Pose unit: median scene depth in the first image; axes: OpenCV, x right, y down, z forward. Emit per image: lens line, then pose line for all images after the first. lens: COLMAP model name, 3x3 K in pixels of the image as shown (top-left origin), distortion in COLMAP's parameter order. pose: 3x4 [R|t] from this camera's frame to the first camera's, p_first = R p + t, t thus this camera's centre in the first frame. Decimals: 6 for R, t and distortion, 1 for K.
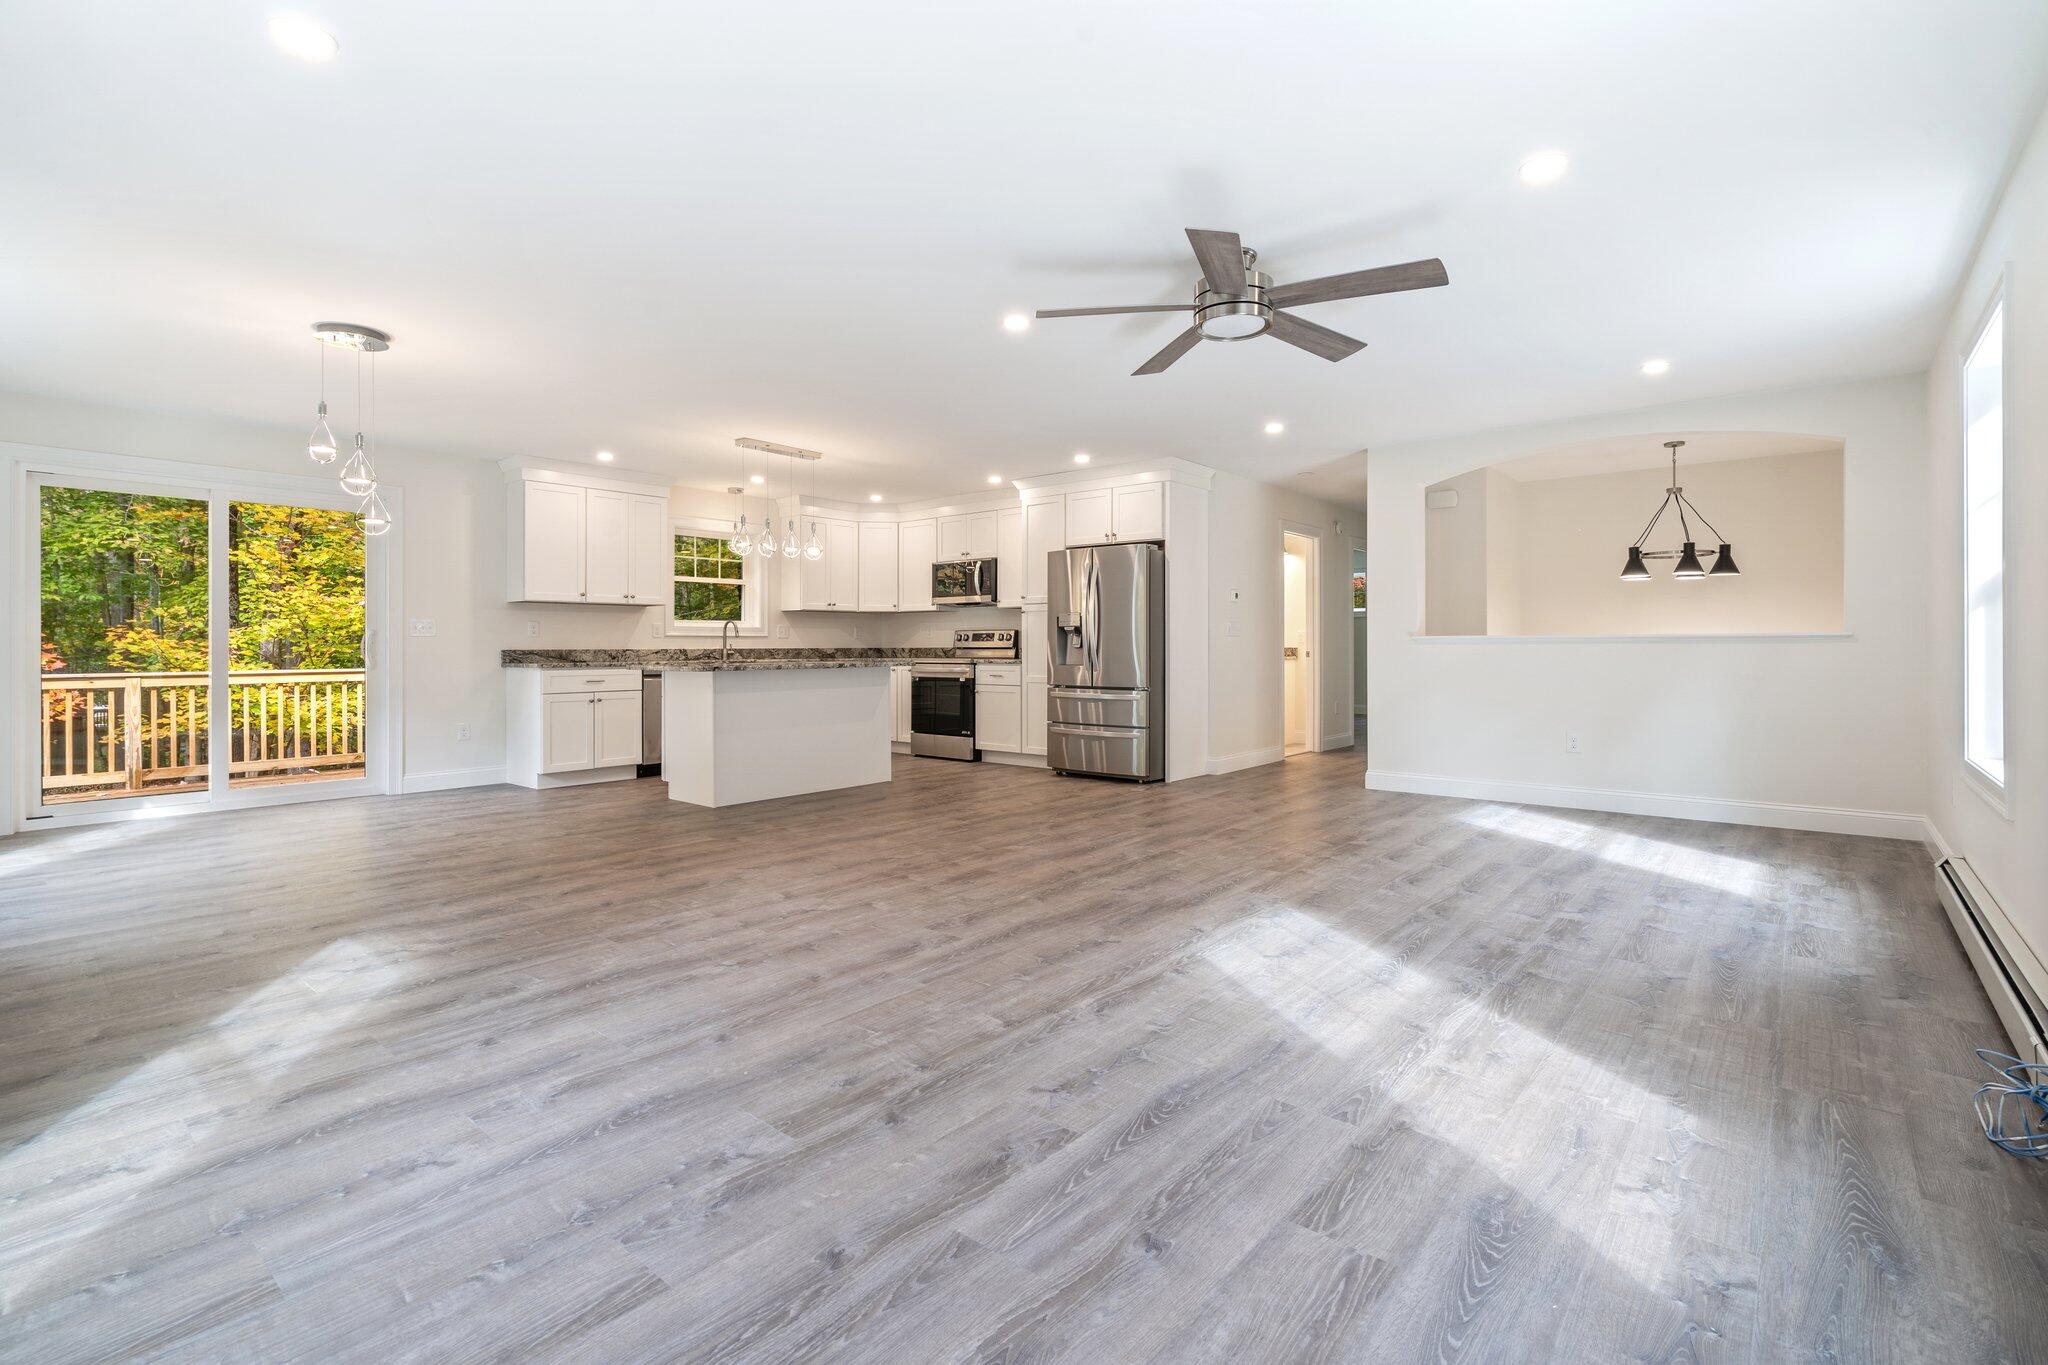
lens RADIAL K [[927.9, 0, 1024.2], [0, 927.9, 646.9], [0, 0, 1]] dist [-0.002686, 0.000189]
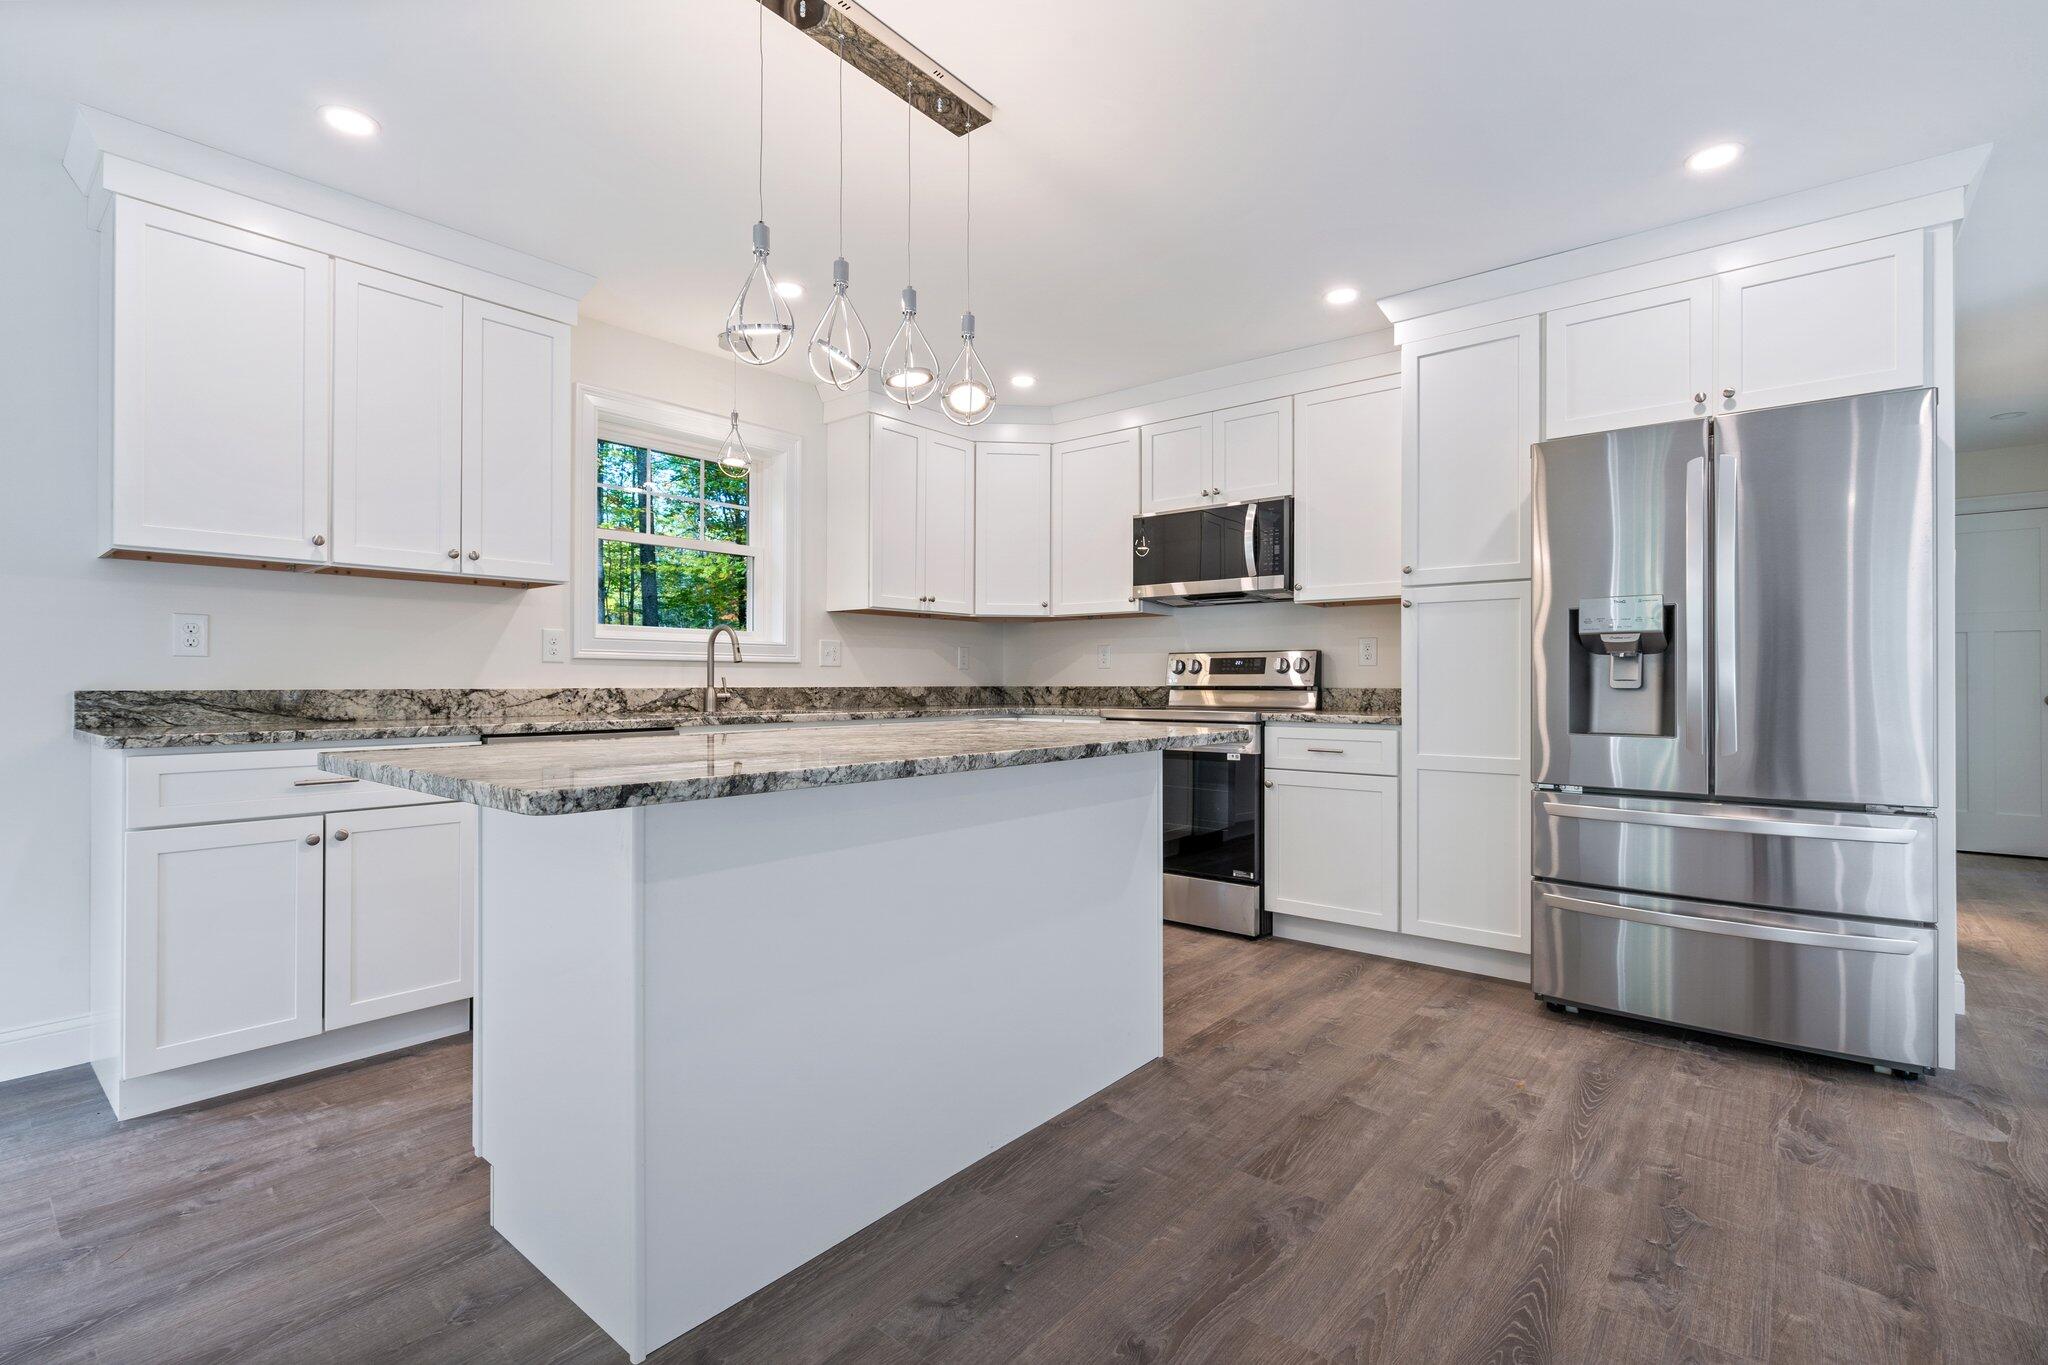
lens RADIAL K [[927.9, 0, 1033.1], [0, 927.9, 682.5], [0, 0, 1]] dist [-0.002686, 0.000189]
pose [[0.999969, 0.002665, 0.007372, -0.164838], [-0.002649, 0.999994, -0.002275, -0.000162], [-0.007378, 0.002255, 0.999970, 0.534007]]
